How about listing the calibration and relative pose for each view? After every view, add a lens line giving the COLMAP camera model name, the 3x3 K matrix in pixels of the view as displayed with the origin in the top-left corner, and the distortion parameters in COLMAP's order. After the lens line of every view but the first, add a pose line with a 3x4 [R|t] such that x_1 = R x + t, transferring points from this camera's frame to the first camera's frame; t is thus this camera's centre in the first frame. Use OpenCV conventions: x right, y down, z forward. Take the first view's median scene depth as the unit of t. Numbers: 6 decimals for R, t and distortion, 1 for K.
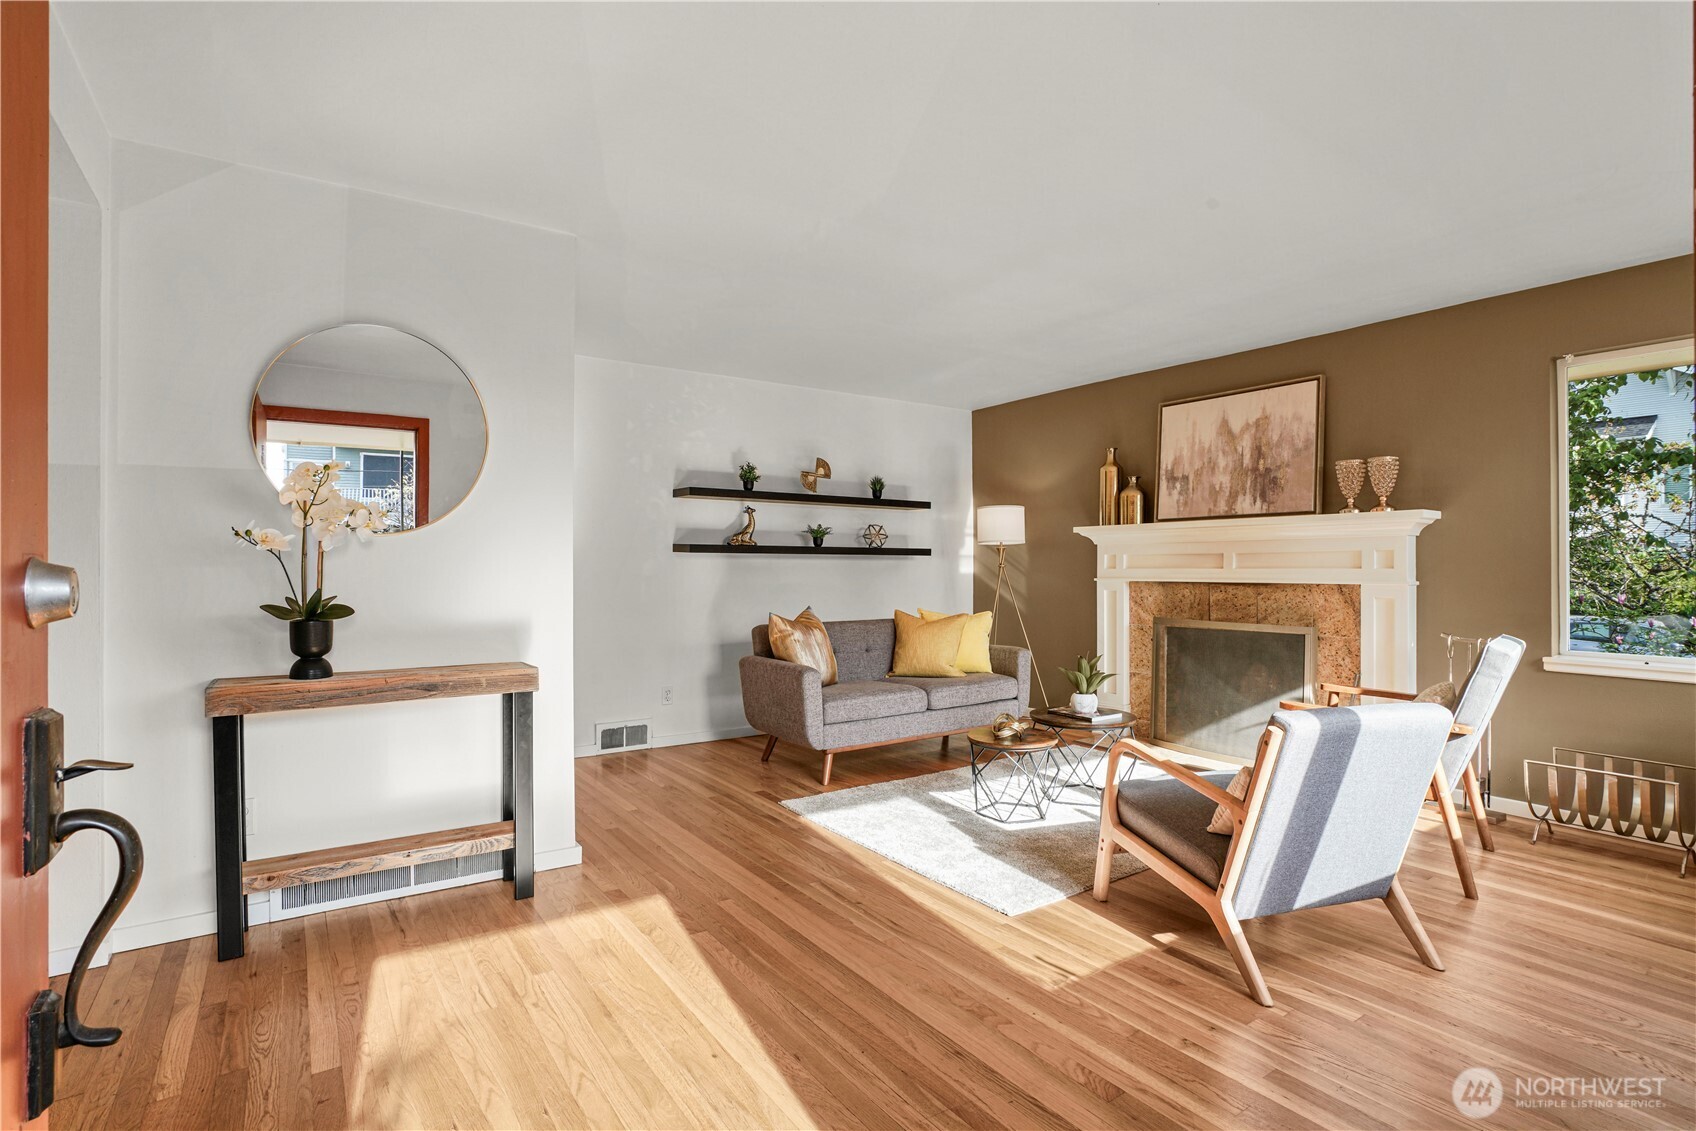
lens RADIAL K [[834.2, 0, 848.0], [0, 834.2, 565.5], [0, 0, 1]] dist [-0.054614, 0.029640]
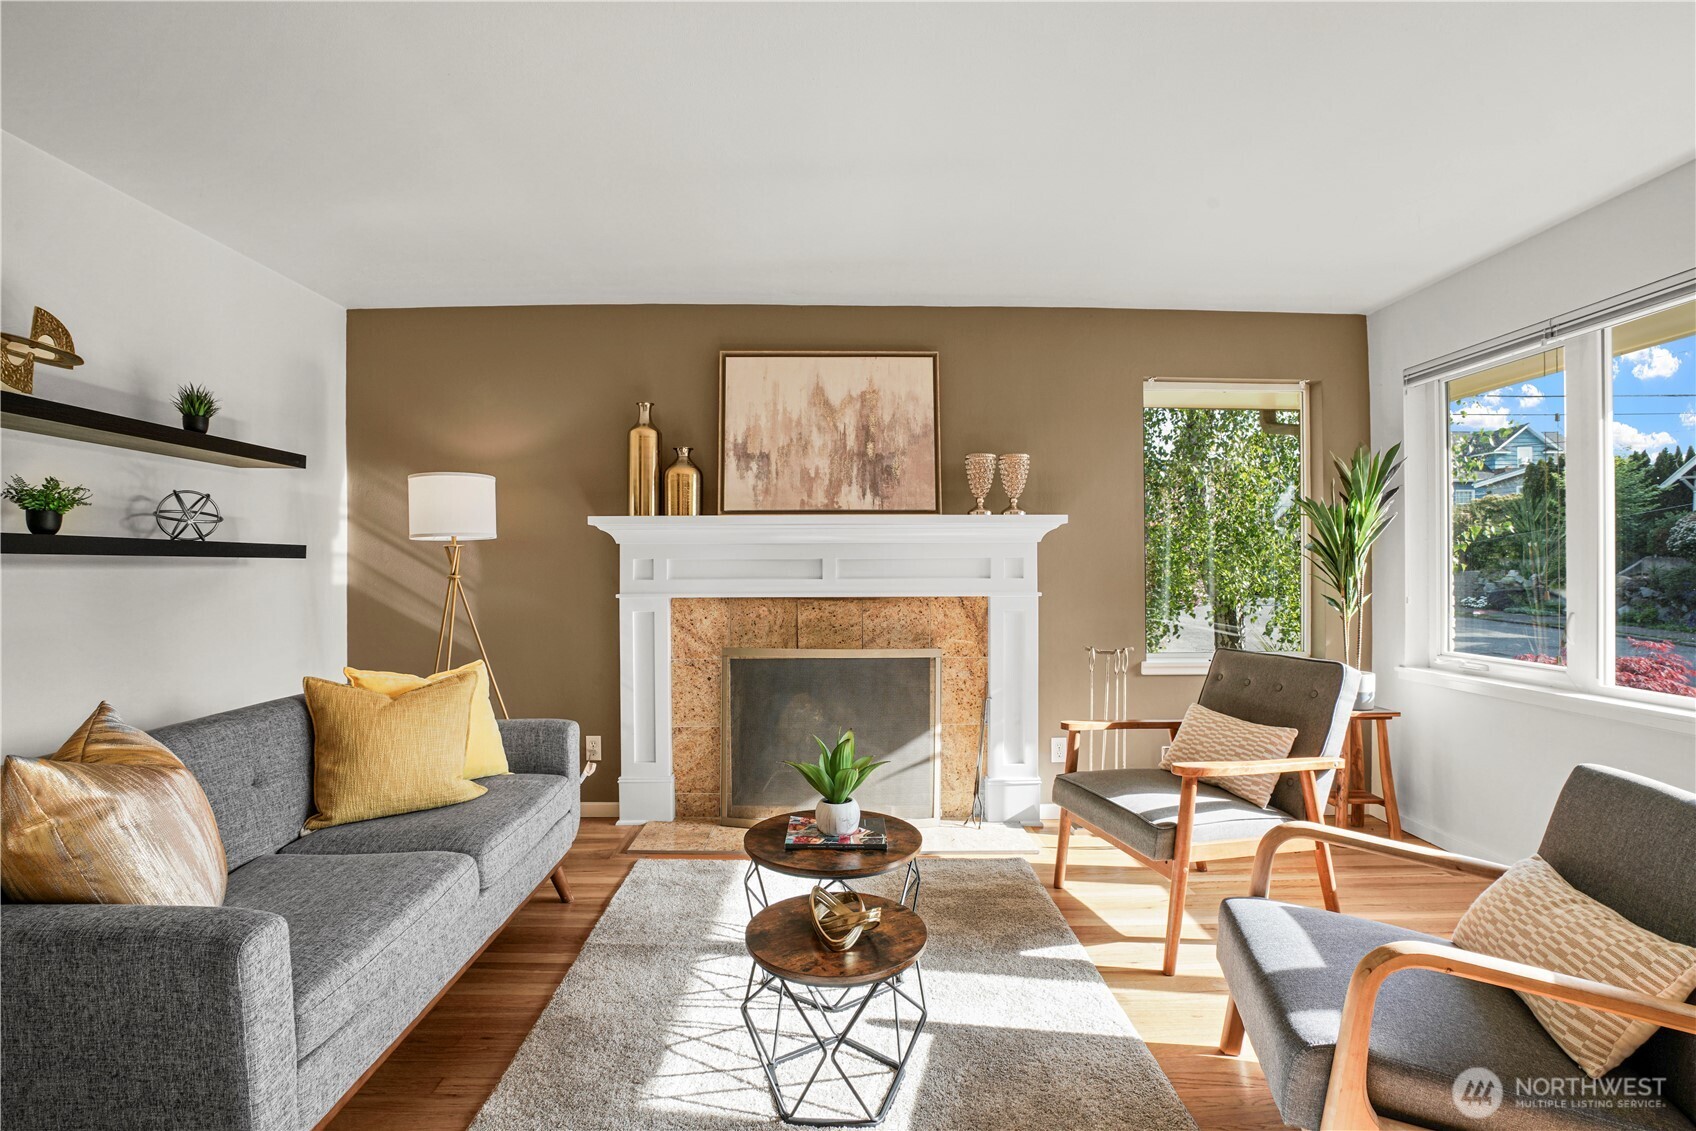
lens RADIAL K [[787.5, 0, 848.0], [0, 787.5, 565.5], [0, 0, 1]] dist [-0.065670, 0.025850]
pose [[0.552895, -0.001295, 0.833250, -0.141415], [0.000243, 0.999999, 0.001394, -0.009804], [-0.833251, -0.000568, 0.552895, 0.569466]]
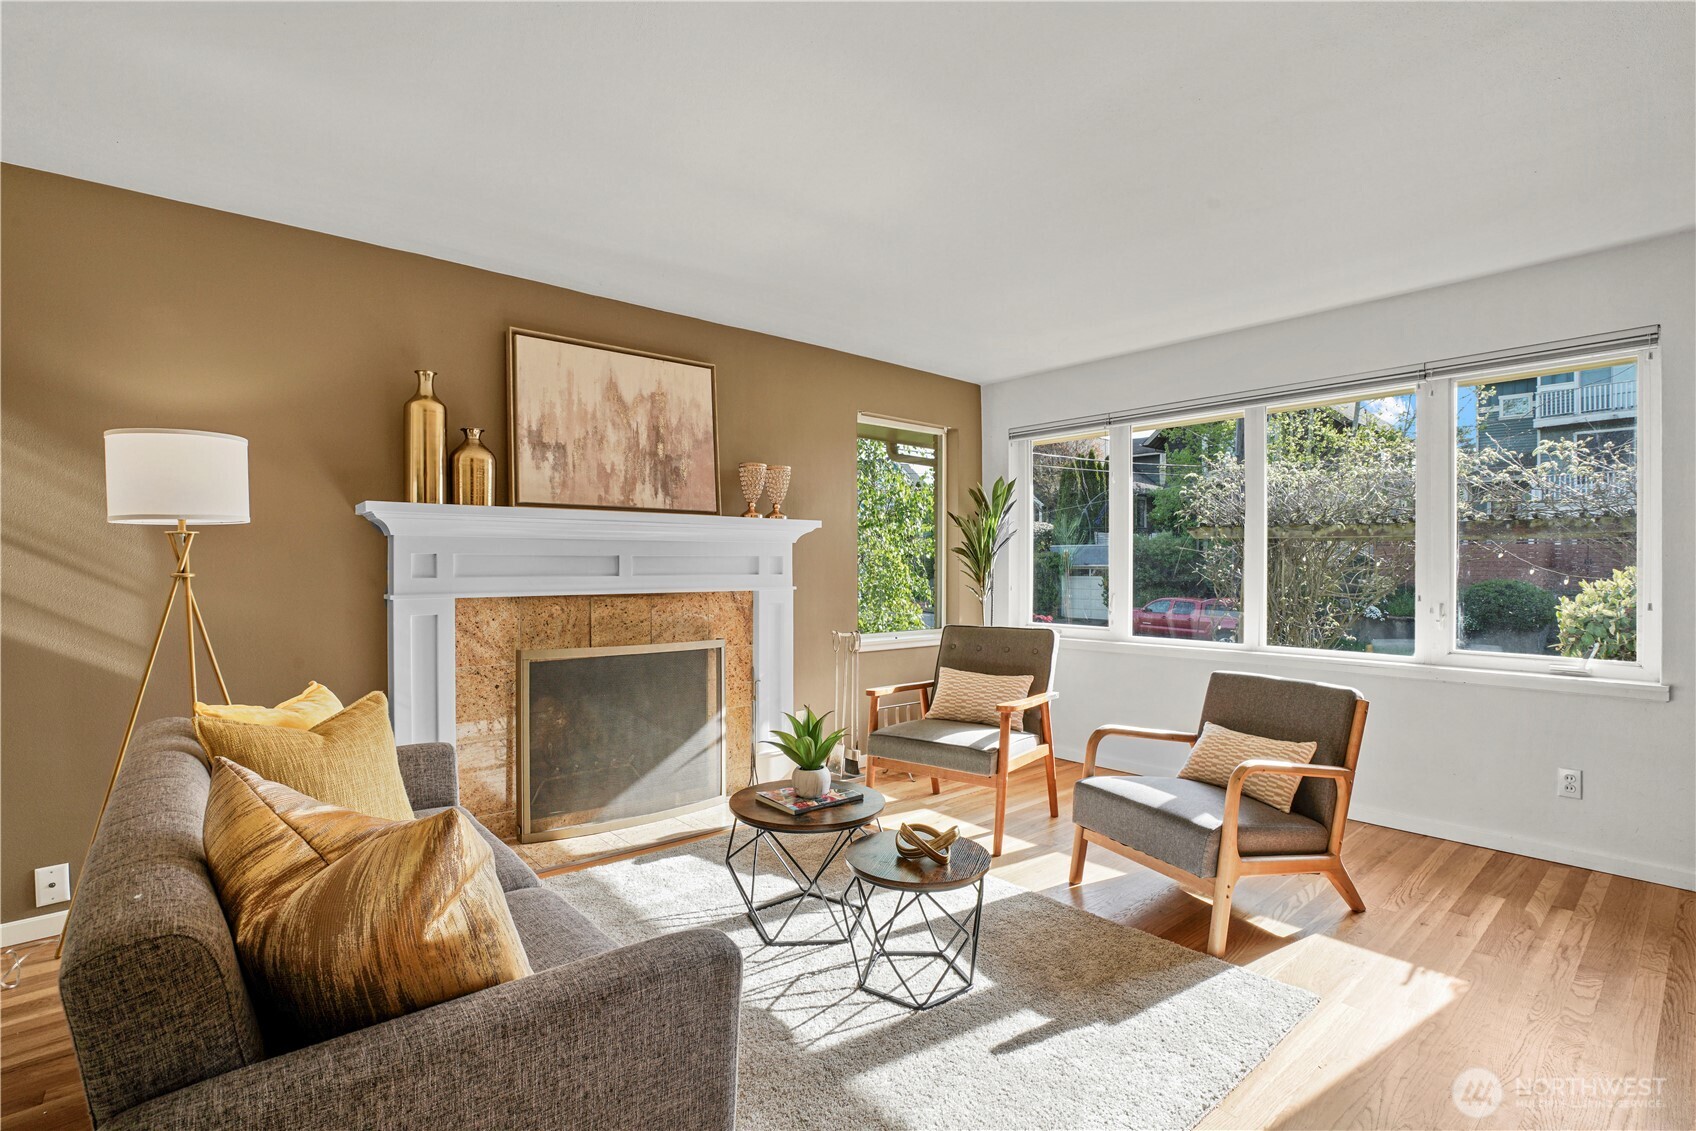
lens RADIAL K [[787.5, 0, 848.0], [0, 787.5, 565.5], [0, 0, 1]] dist [-0.065670, 0.025850]
pose [[-0.106770, -0.003472, 0.994278, -0.287309], [-0.005196, 0.999982, 0.002934, -0.009059], [-0.994270, -0.004853, -0.106787, 0.857842]]
